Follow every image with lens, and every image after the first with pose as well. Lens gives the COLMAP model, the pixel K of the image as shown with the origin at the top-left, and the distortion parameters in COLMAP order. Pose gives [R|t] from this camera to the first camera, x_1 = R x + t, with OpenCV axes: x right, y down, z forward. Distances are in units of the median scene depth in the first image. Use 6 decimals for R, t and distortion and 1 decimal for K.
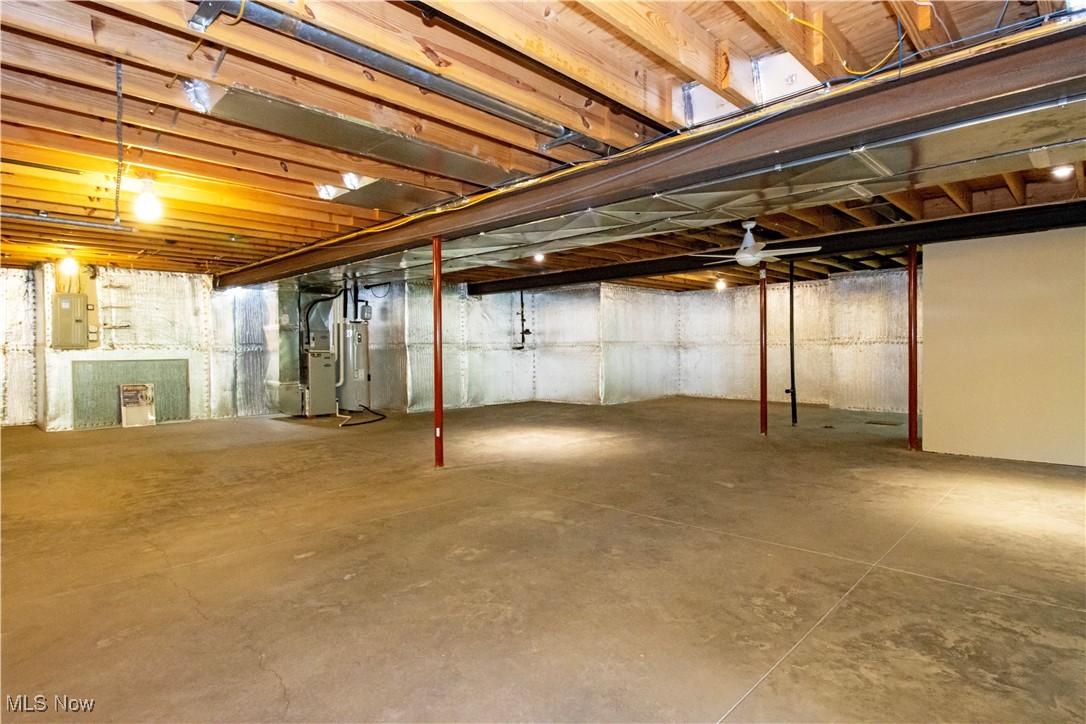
lens RADIAL K [[574.5, 0, 535.7], [0, 574.5, 356.0], [0, 0, 1]] dist [-0.000788, -0.008600]
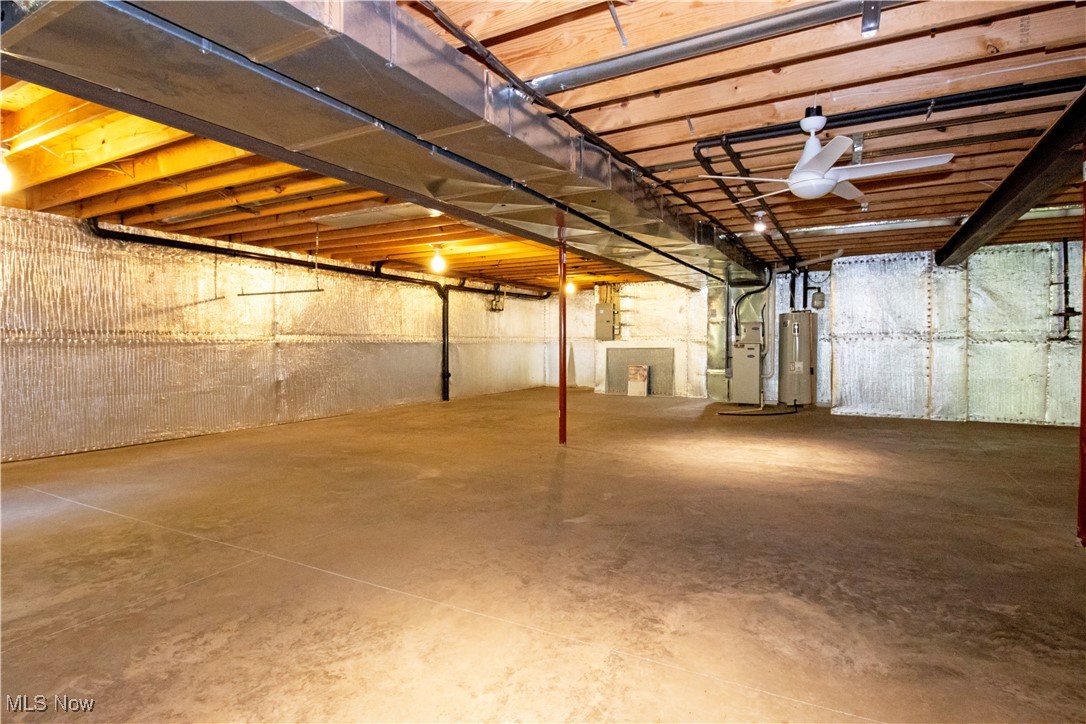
lens RADIAL K [[574.5, 0, 535.7], [0, 574.5, 356.0], [0, 0, 1]] dist [-0.000788, -0.008600]
pose [[0.262291, 0.028489, -0.964568, 1.927845], [-0.009413, 0.999592, 0.026963, -0.029210], [0.964943, 0.002007, 0.262453, 1.349331]]
